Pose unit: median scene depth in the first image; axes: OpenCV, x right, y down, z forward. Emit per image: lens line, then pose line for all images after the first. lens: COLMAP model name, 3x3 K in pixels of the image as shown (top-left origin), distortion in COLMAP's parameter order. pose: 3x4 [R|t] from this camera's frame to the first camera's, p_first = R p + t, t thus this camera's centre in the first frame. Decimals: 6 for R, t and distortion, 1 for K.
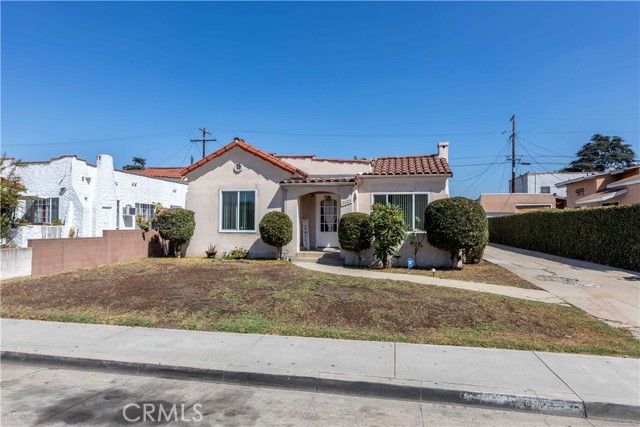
lens RADIAL K [[399.8, 0, 319.8], [0, 399.8, 213.5], [0, 0, 1]] dist [0.000627, -0.000018]
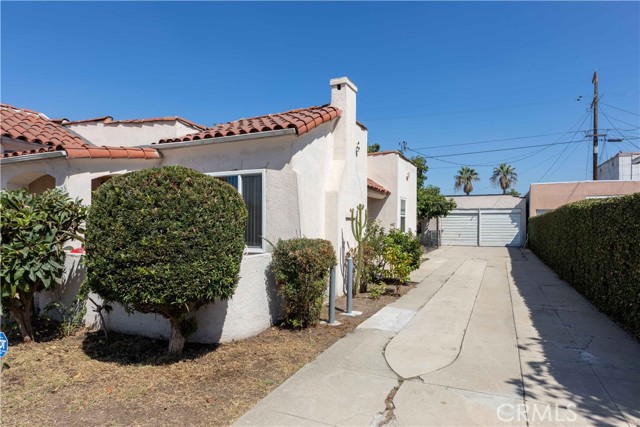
lens RADIAL K [[377.5, 0, 317.3], [0, 377.5, 226.2], [0, 0, 1]] dist [0.005688, -0.000687]
pose [[0.968741, -0.001172, -0.248073, 0.438992], [0.010217, 0.999329, 0.035179, 0.001901], [0.247865, -0.036614, 0.968102, 0.533433]]
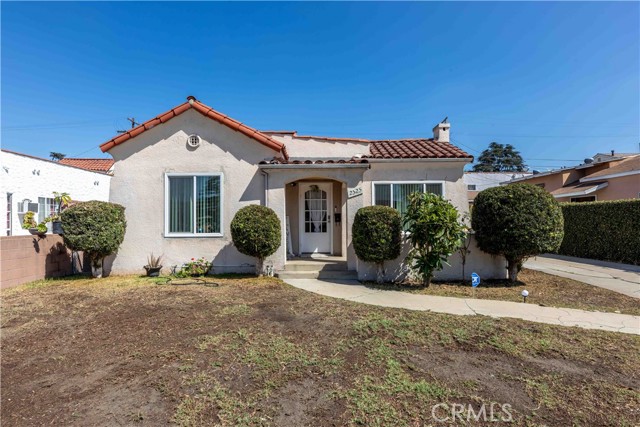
lens RADIAL K [[355.2, 0, 315.5], [0, 355.2, 215.2], [0, 0, 1]] dist [0.002305, 0.000502]
pose [[0.981169, -0.008024, 0.192983, -0.110219], [0.005887, 0.999915, 0.011645, 0.004760], [-0.193060, -0.010290, 0.981133, 0.340212]]
